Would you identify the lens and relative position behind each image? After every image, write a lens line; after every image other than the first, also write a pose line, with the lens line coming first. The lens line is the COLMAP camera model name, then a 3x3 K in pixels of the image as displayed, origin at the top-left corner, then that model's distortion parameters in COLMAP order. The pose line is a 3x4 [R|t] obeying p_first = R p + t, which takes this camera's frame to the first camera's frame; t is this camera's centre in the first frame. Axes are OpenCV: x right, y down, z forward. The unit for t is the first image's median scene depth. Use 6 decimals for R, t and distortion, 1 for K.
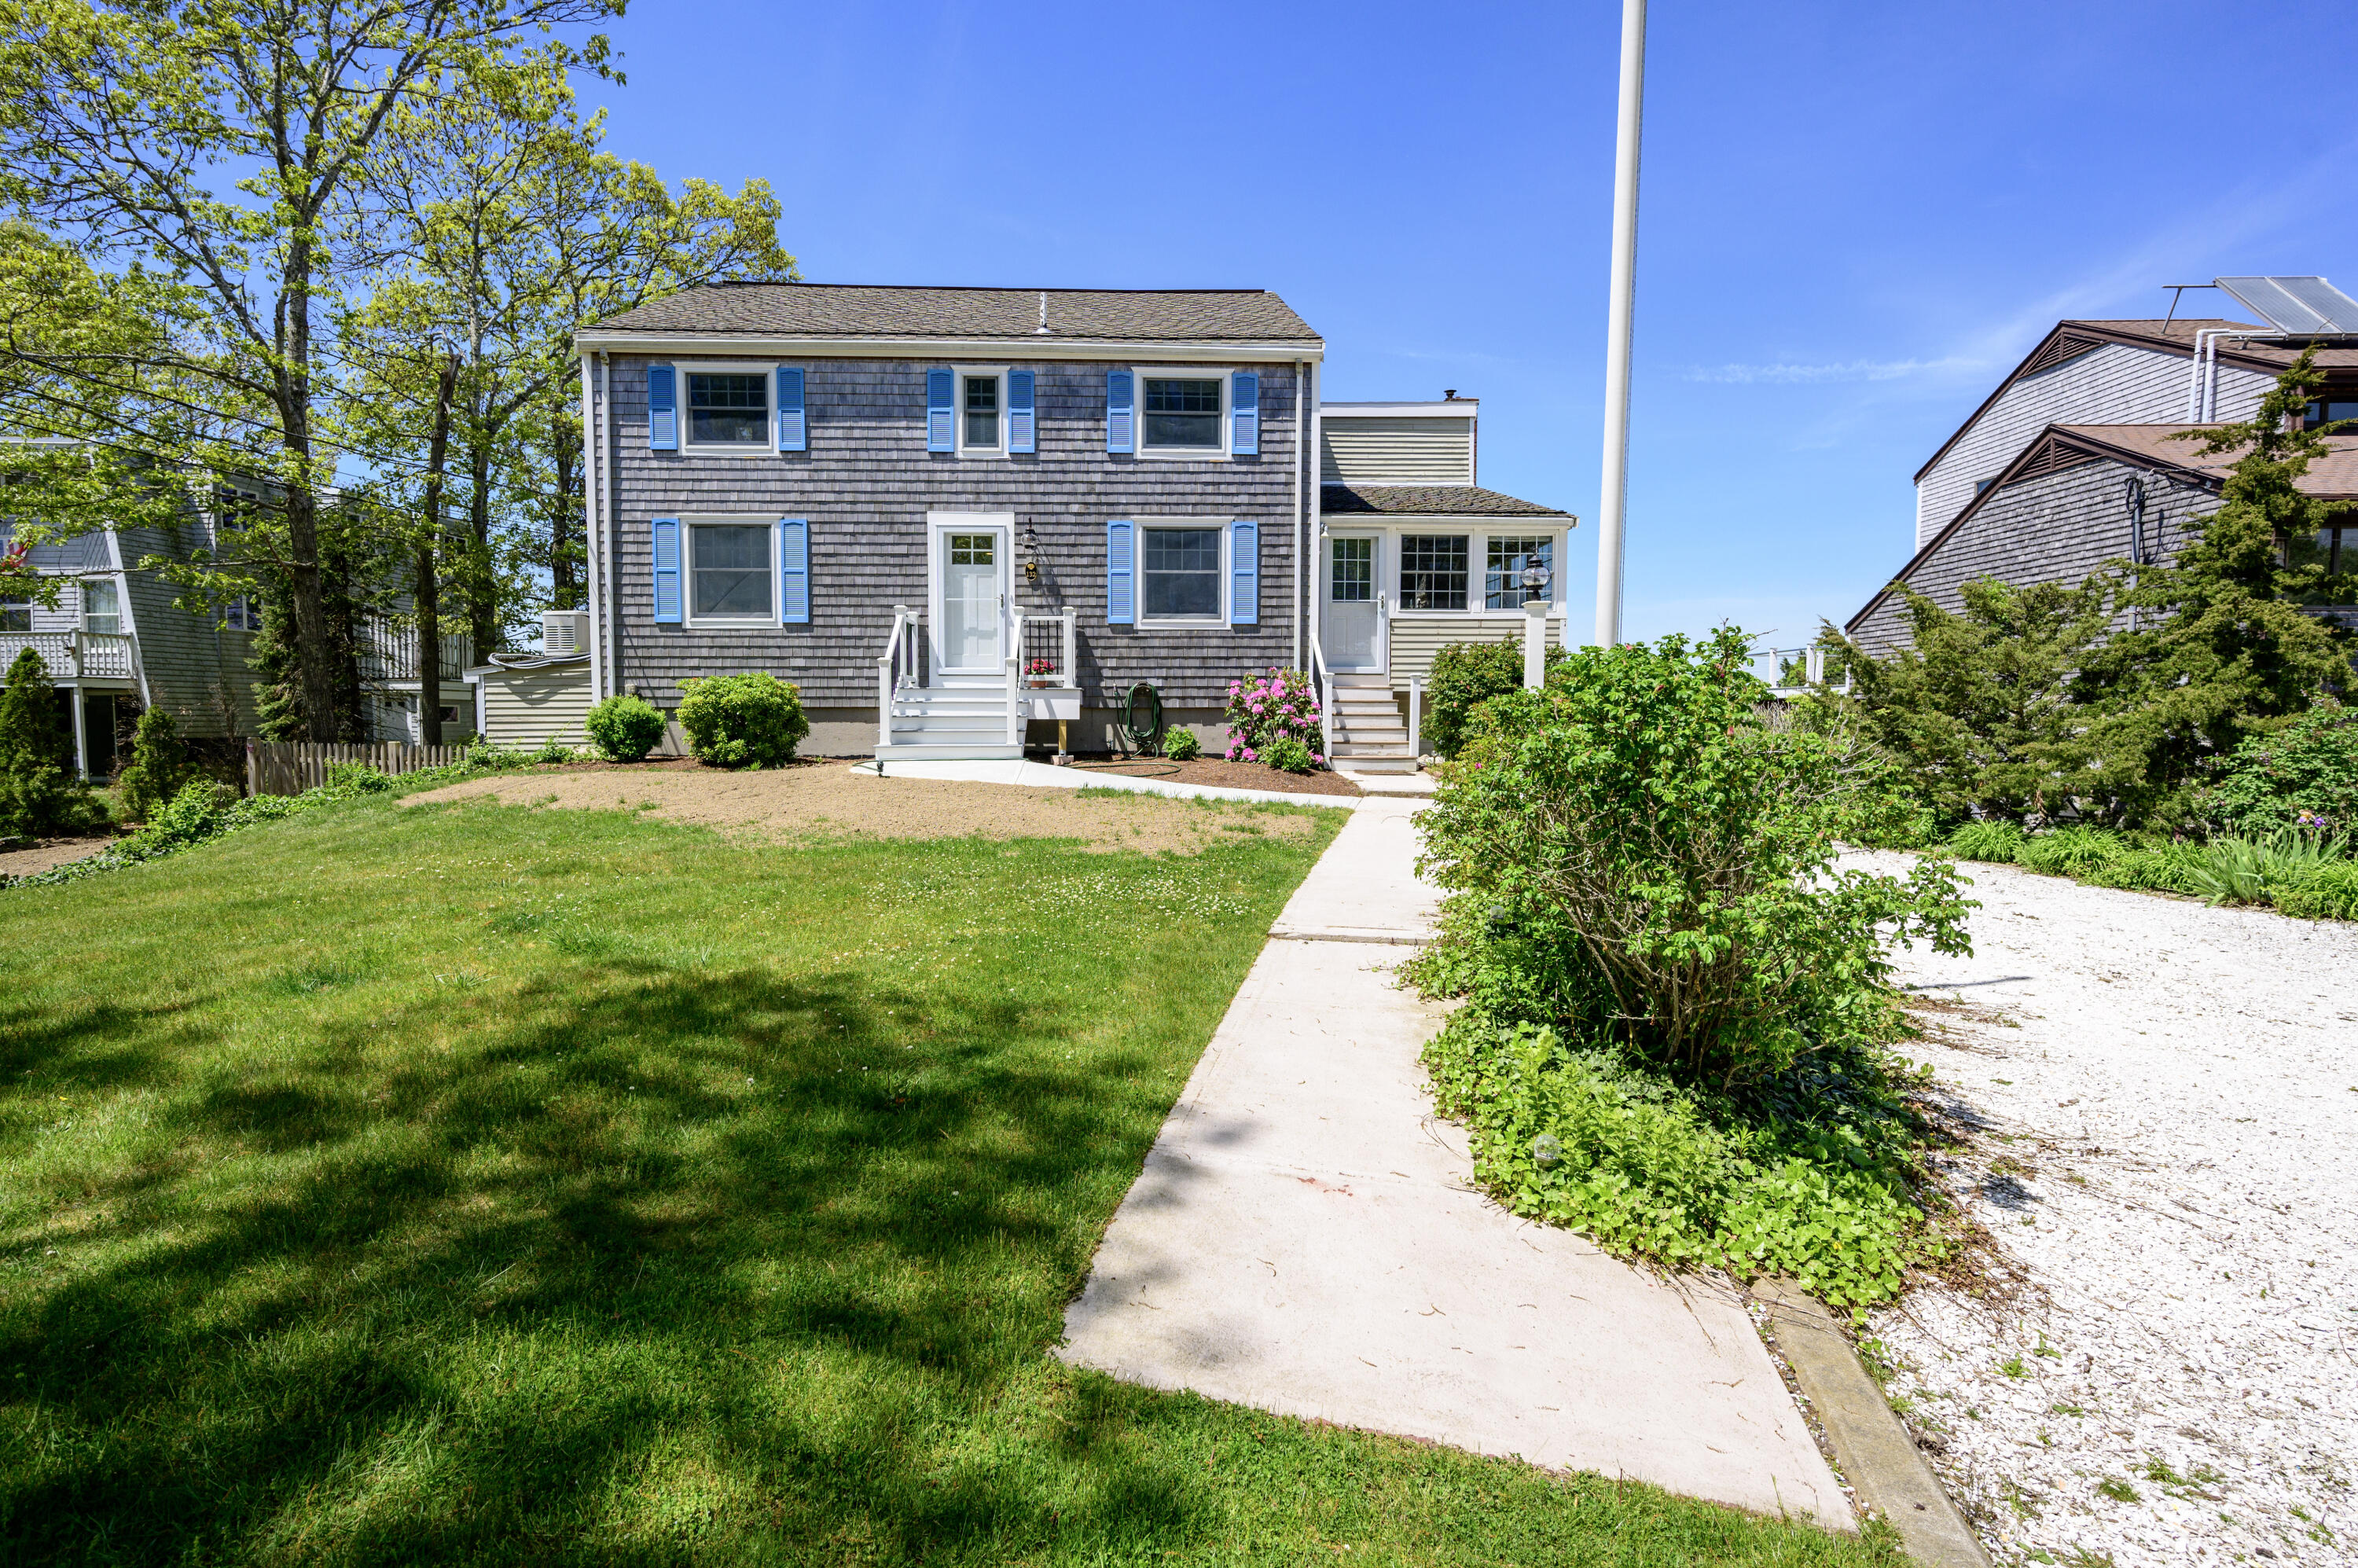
lens RADIAL K [[1119.4, 0, 1168.6], [0, 1119.4, 775.5], [0, 0, 1]] dist [-0.001322, 0.000105]
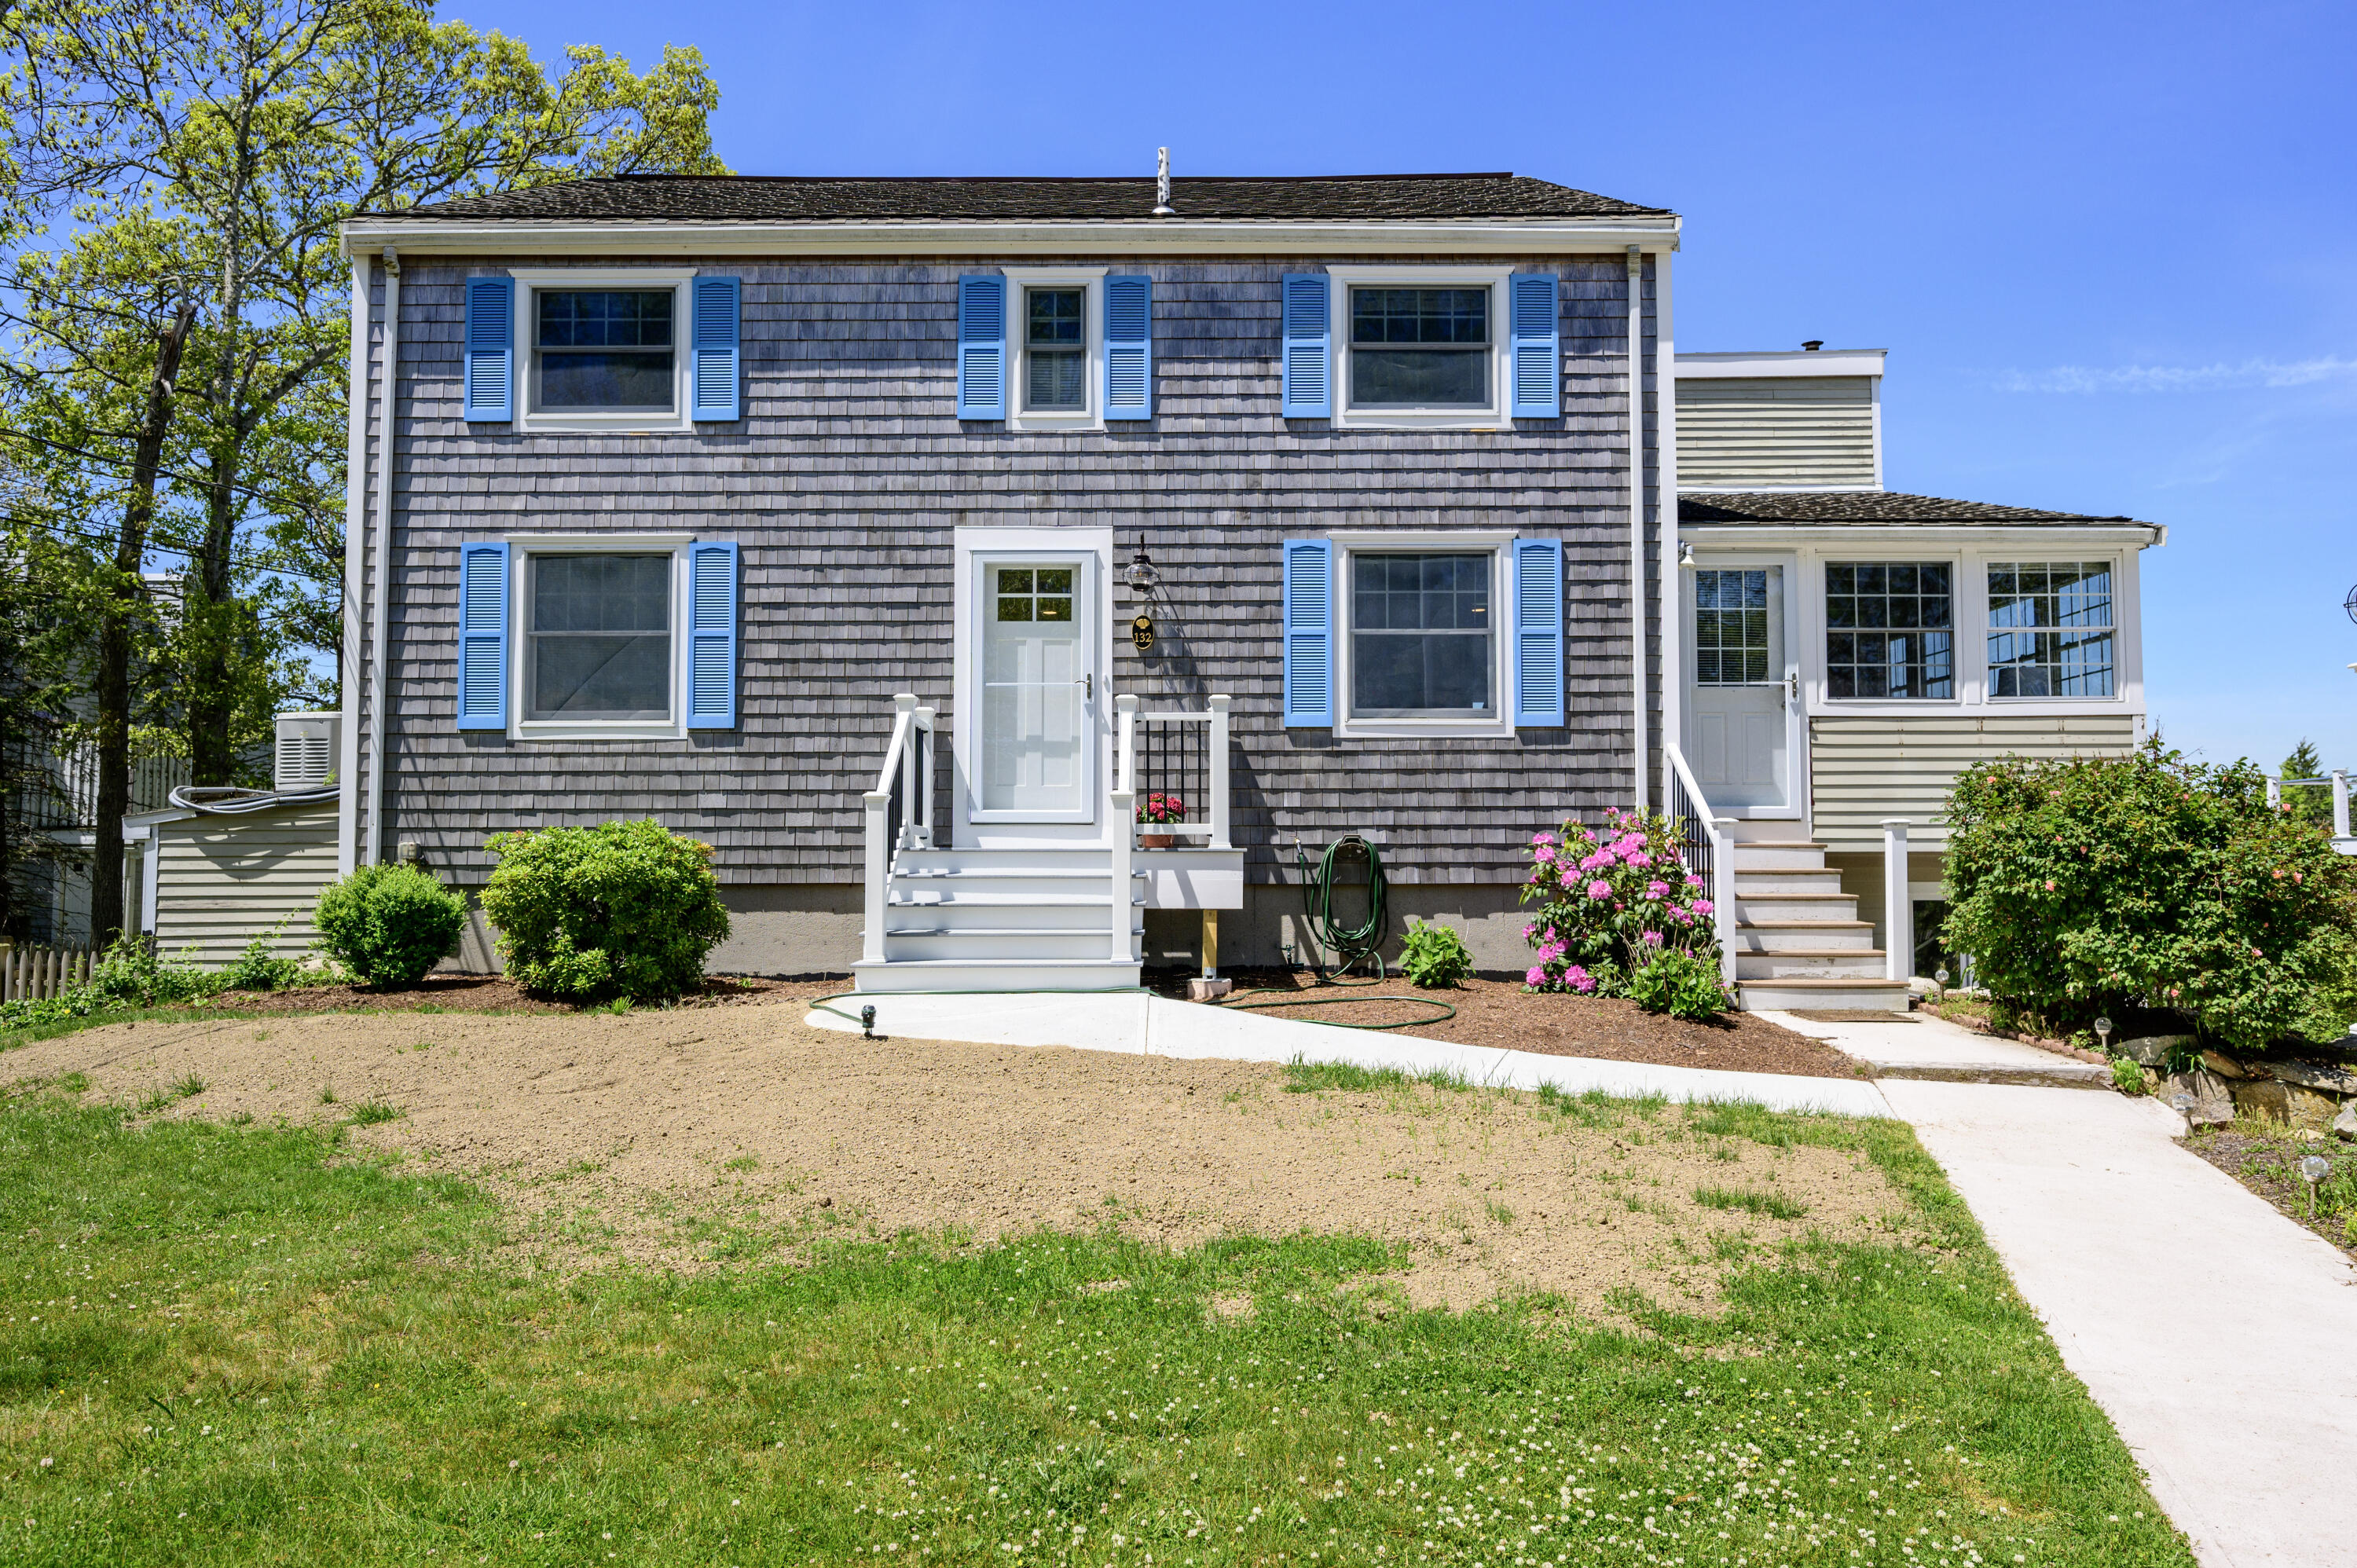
lens RADIAL K [[1626.9, 0, 1182.9], [0, 1626.9, 786.4], [0, 0, 1]] dist [-0.008092, -0.003082]
pose [[0.999024, -0.003477, -0.044035, -0.069050], [-0.001228, 0.994325, -0.106375, -0.024532], [0.044155, 0.106325, 0.993351, 0.226828]]
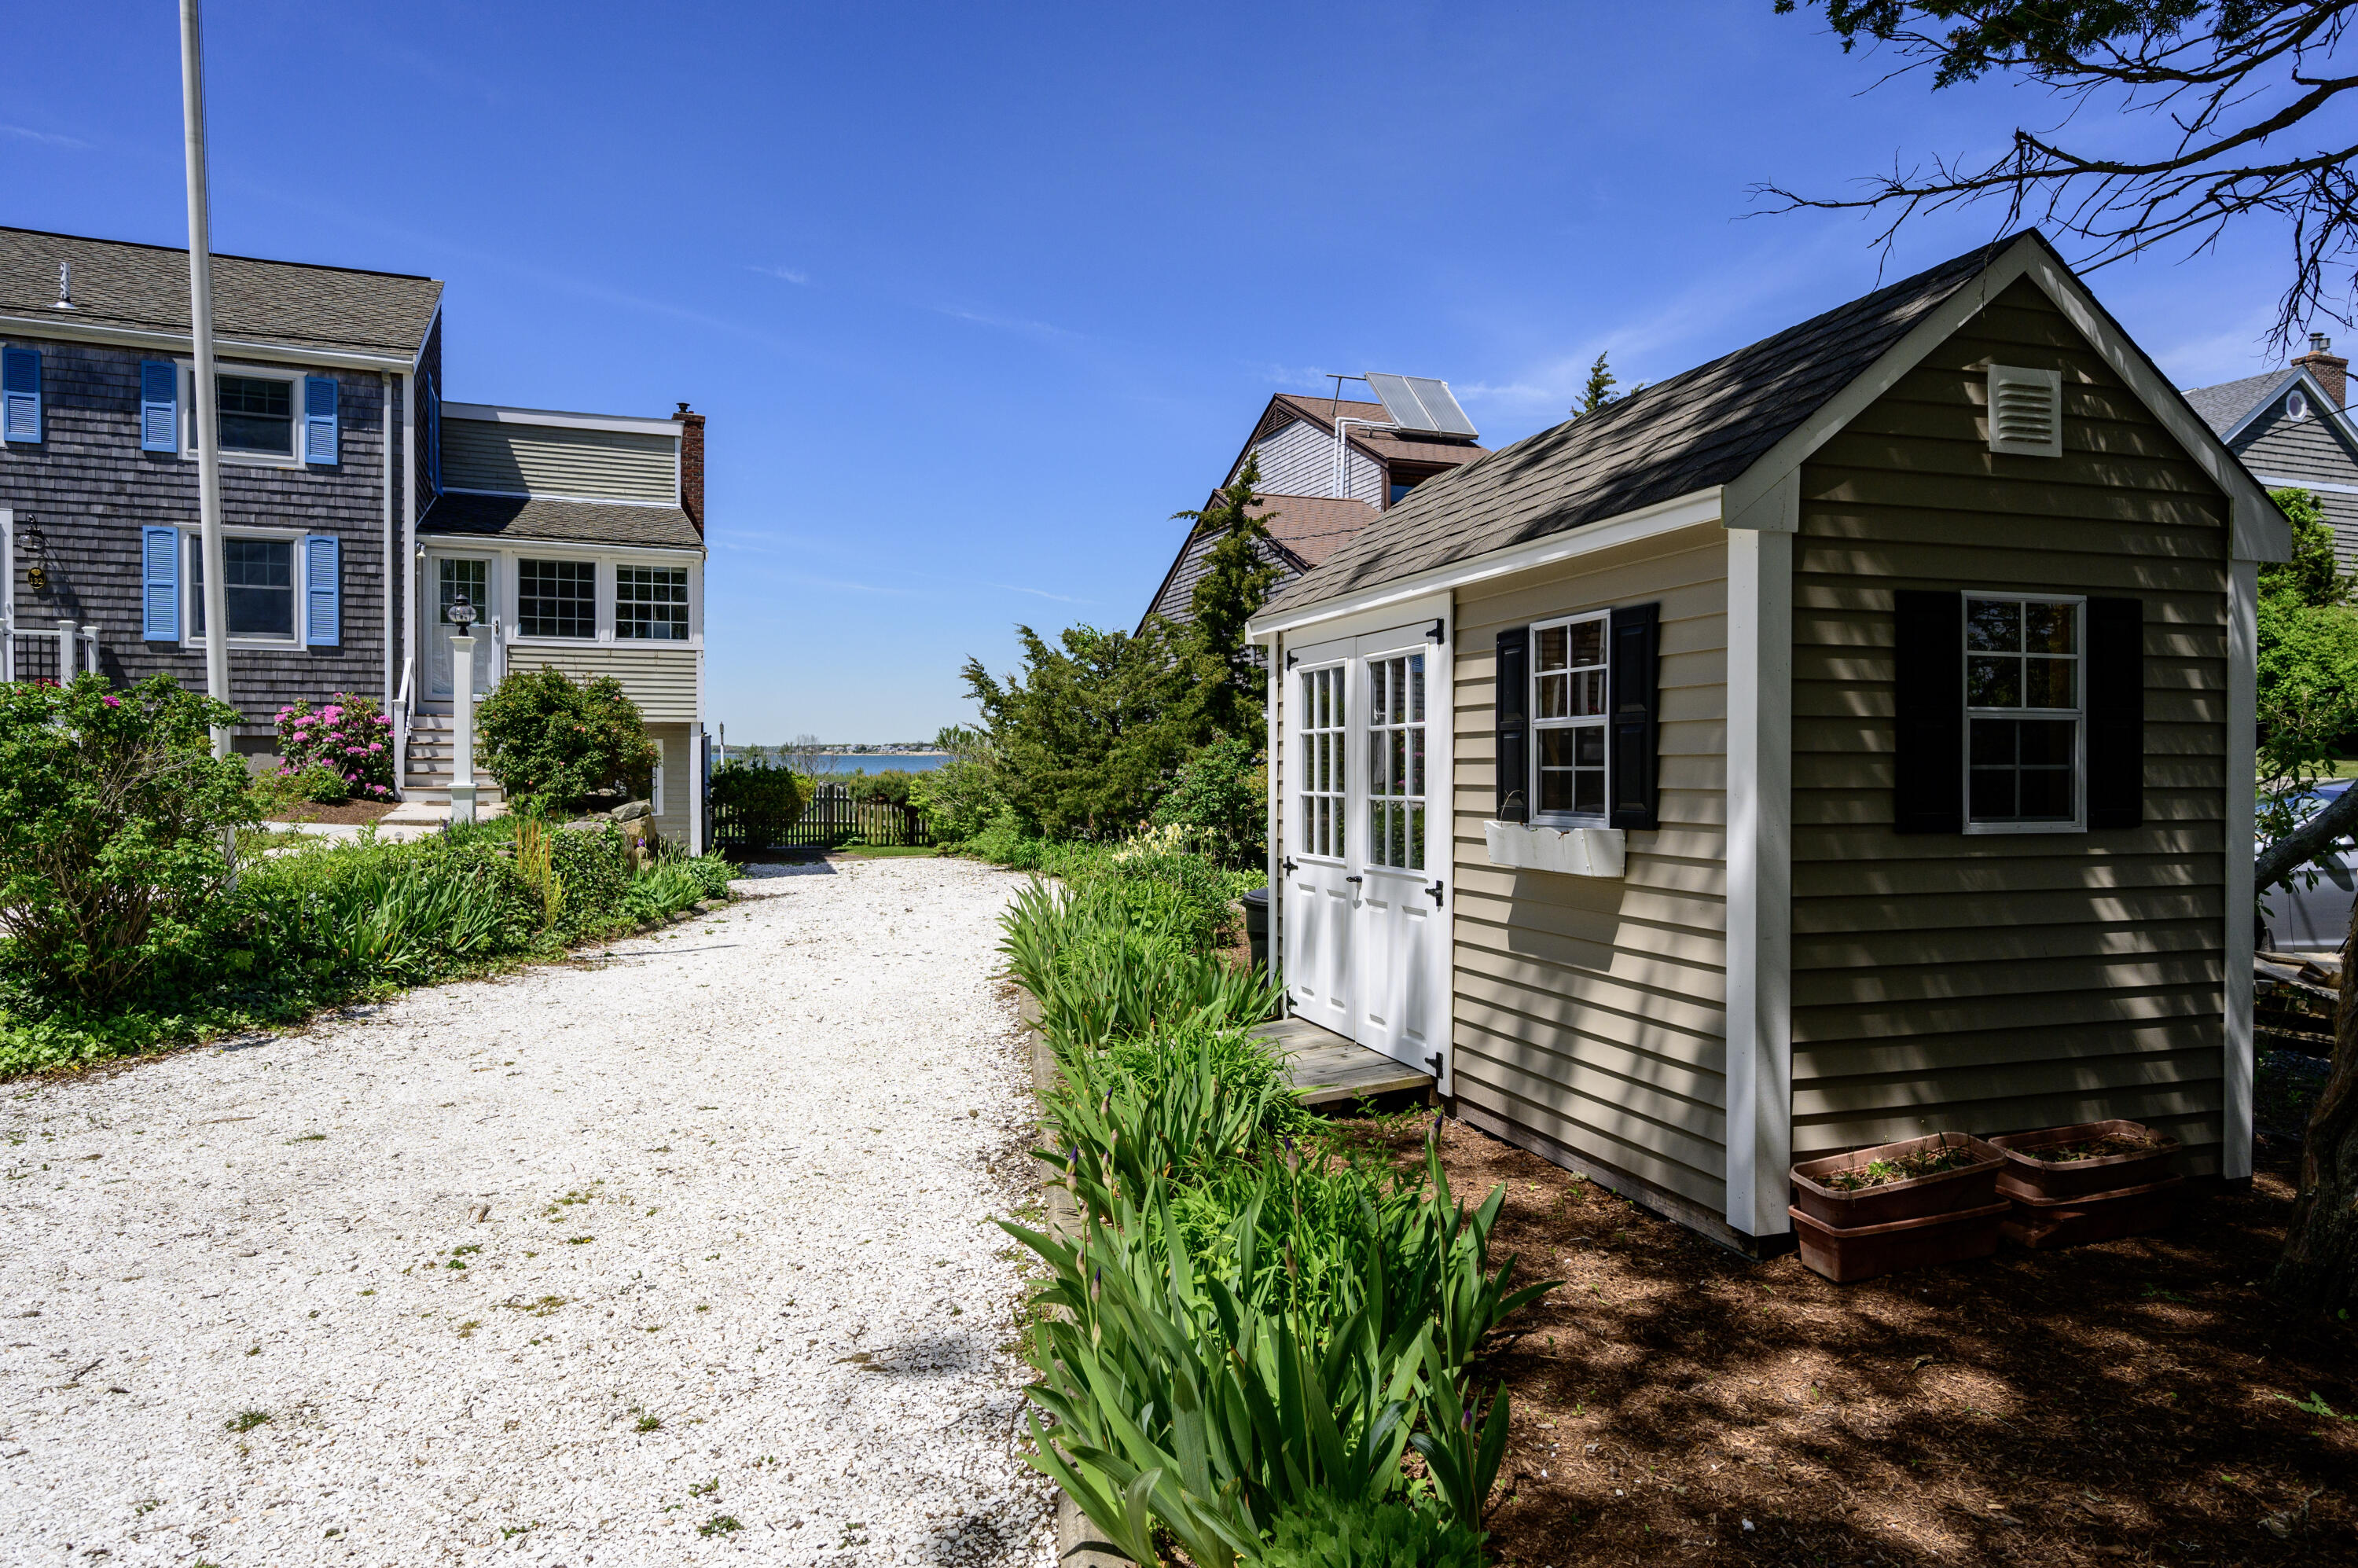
lens RADIAL K [[1391.2, 0, 1175.2], [0, 1391.2, 776.5], [0, 0, 1]] dist [0.006371, 0.000764]
pose [[0.936247, -0.002194, 0.351335, 0.324269], [0.015991, 0.999210, -0.036374, 0.025956], [-0.350977, 0.039673, 0.935543, -0.322680]]
